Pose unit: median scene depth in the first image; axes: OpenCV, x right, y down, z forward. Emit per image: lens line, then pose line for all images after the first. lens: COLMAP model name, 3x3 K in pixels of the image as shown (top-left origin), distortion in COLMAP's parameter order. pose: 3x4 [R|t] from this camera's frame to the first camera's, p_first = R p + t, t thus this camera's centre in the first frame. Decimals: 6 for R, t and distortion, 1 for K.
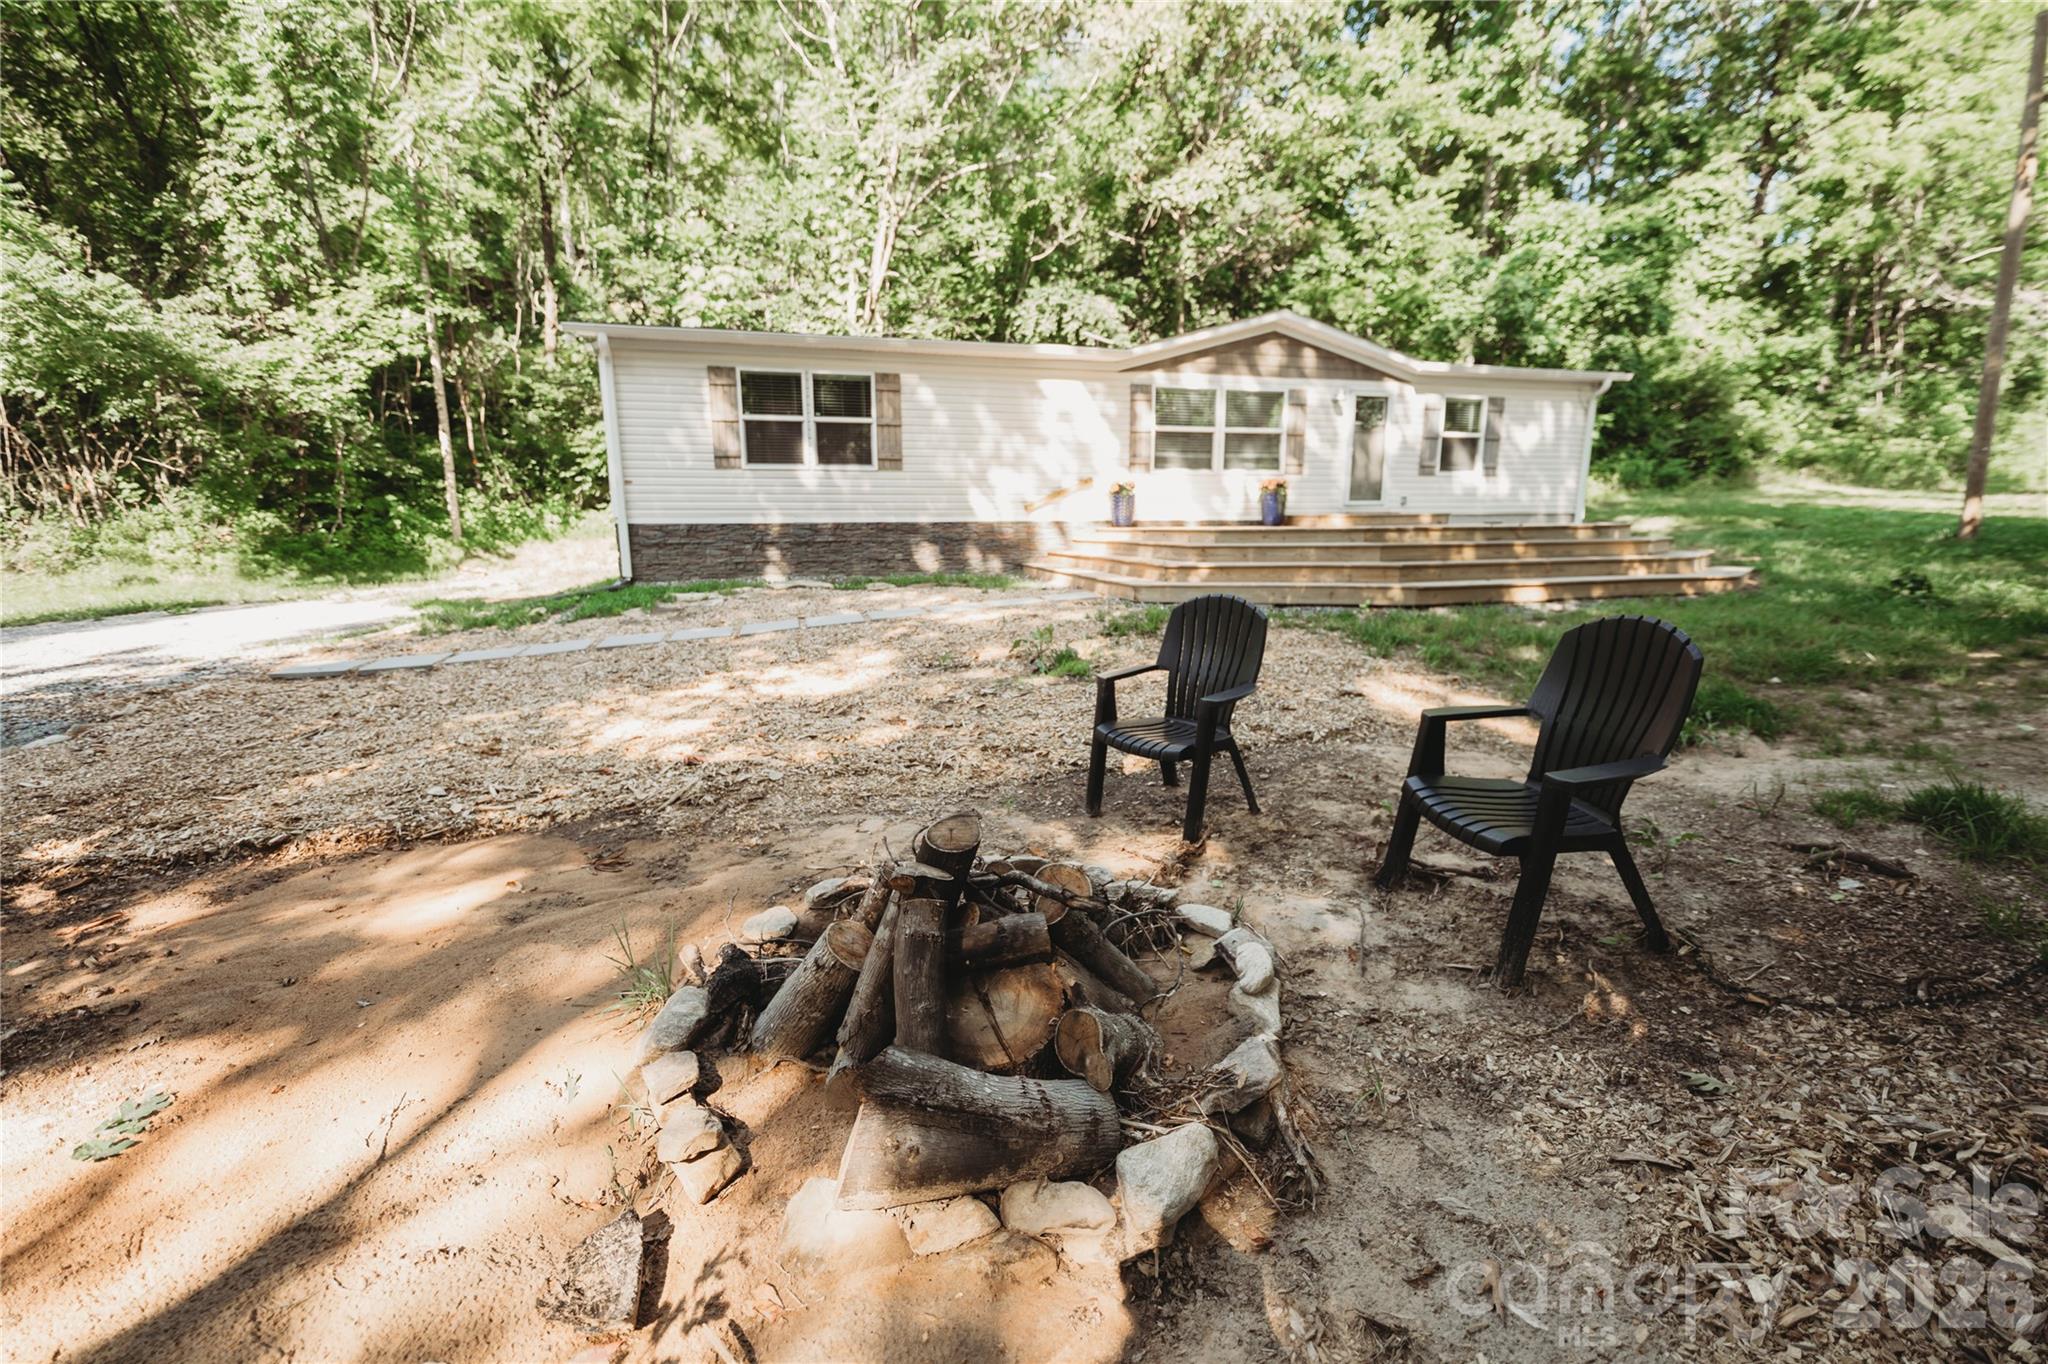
lens RADIAL K [[809.7, 0, 1014.2], [0, 809.7, 665.5], [0, 0, 1]] dist [0.012055, -0.008028]
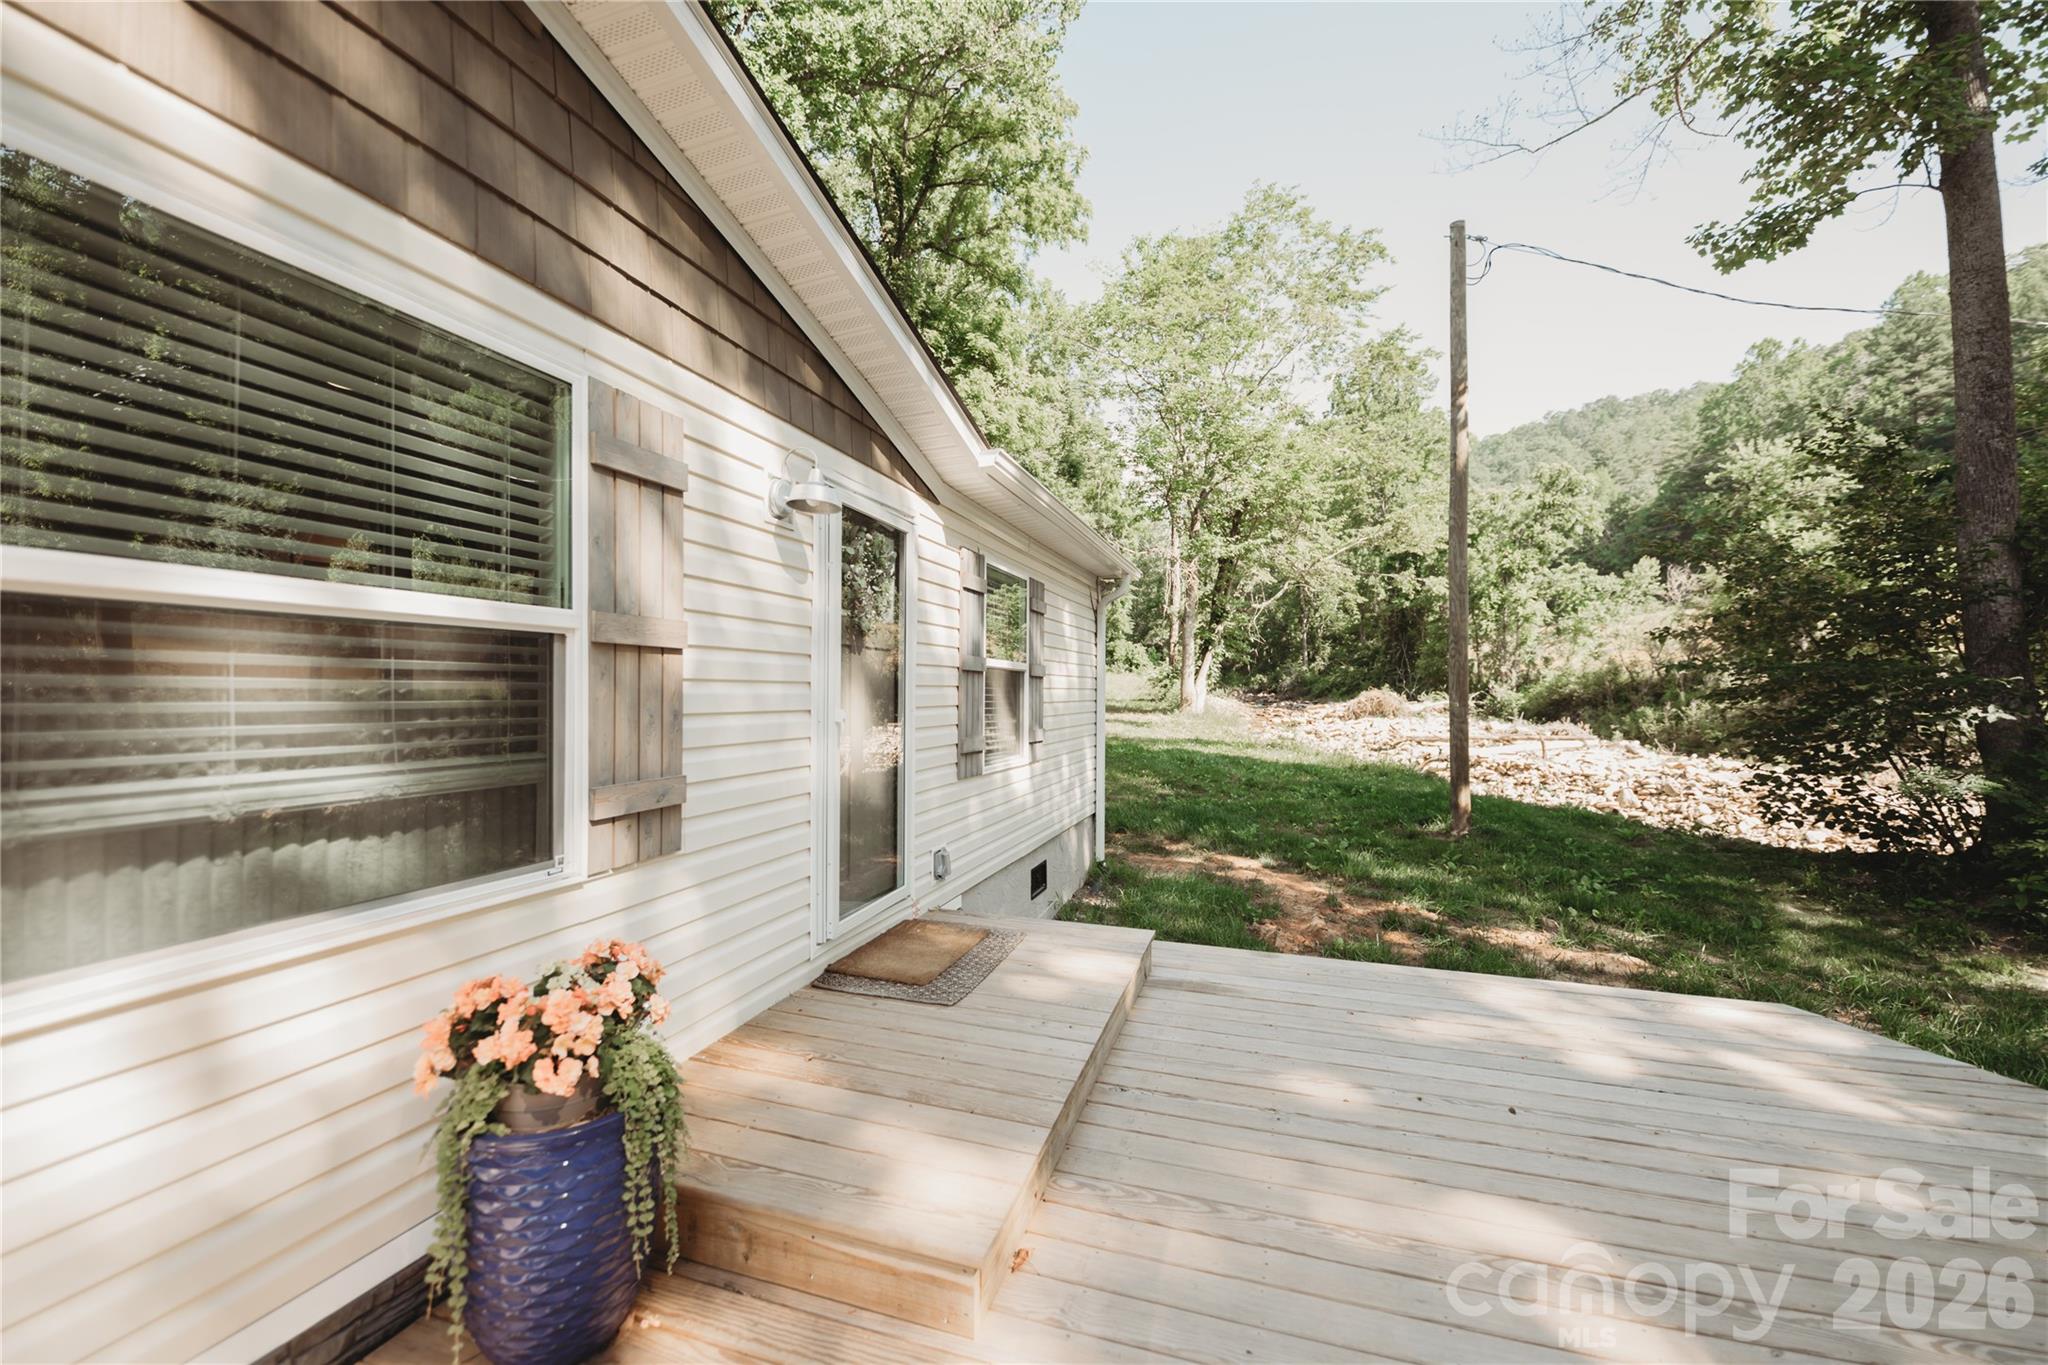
lens RADIAL K [[843.7, 0, 1024.0], [0, 843.7, 682.5], [0, 0, 1]] dist [0.011477, -0.010190]
pose [[0.544544, 0.020284, 0.838487, 0.171919], [0.143494, 0.982715, -0.116963, -0.173466], [-0.826366, 0.184009, 0.532221, 0.595988]]
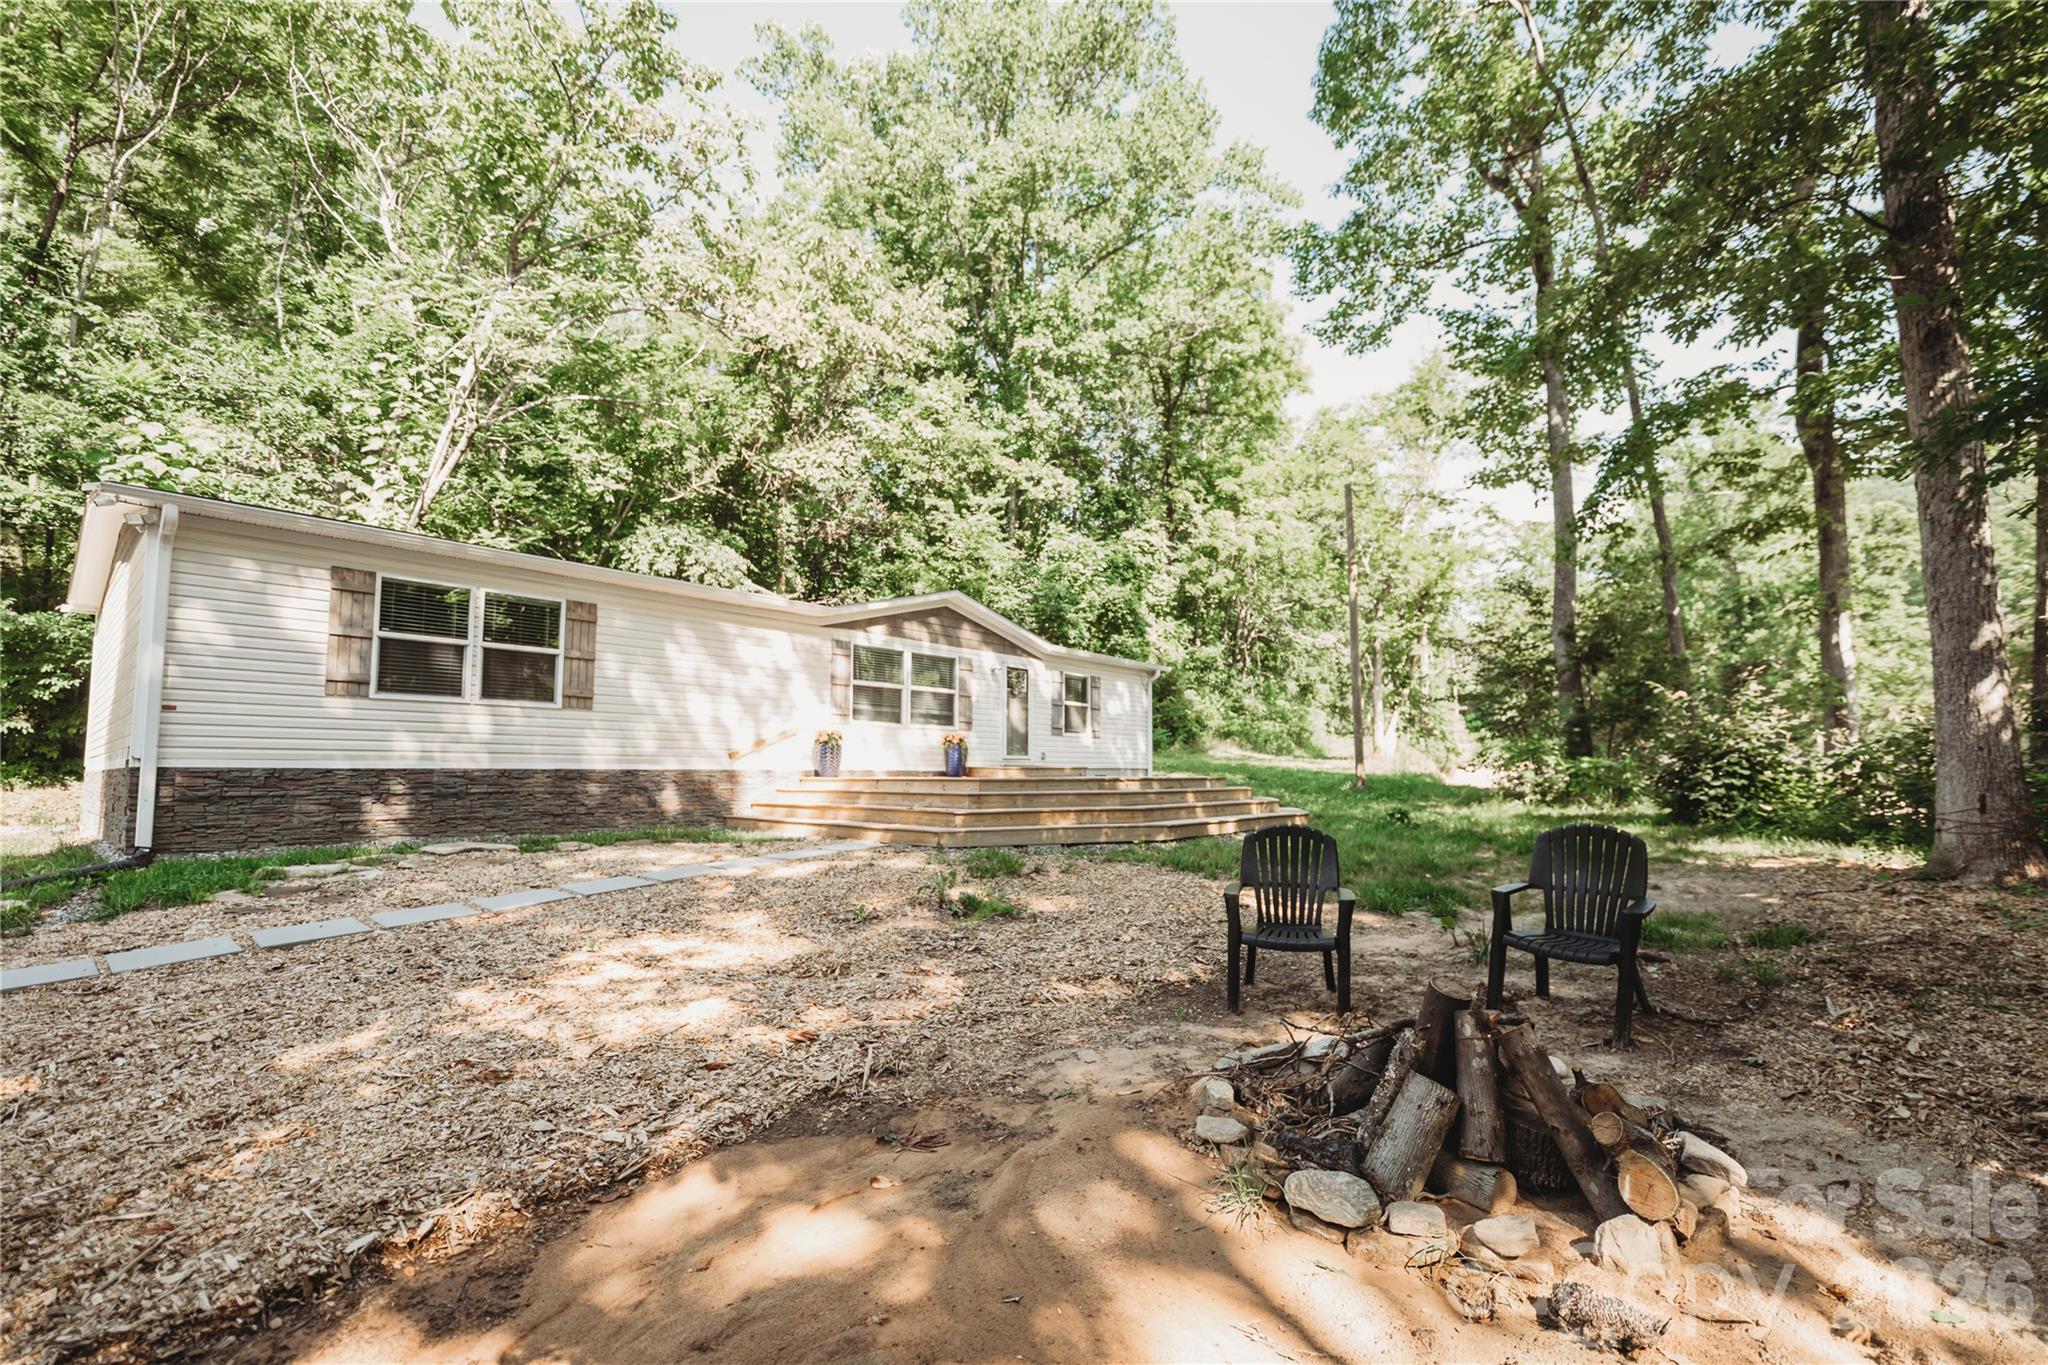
lens RADIAL K [[854.8, 0, 1033.9], [0, 854.8, 699.8], [0, 0, 1]] dist [0.004556, 0.000021]
pose [[0.827947, 0.057103, 0.557891, -0.162067], [0.089909, 0.968419, -0.232554, 0.000888], [-0.553552, 0.242702, 0.796666, 0.010975]]
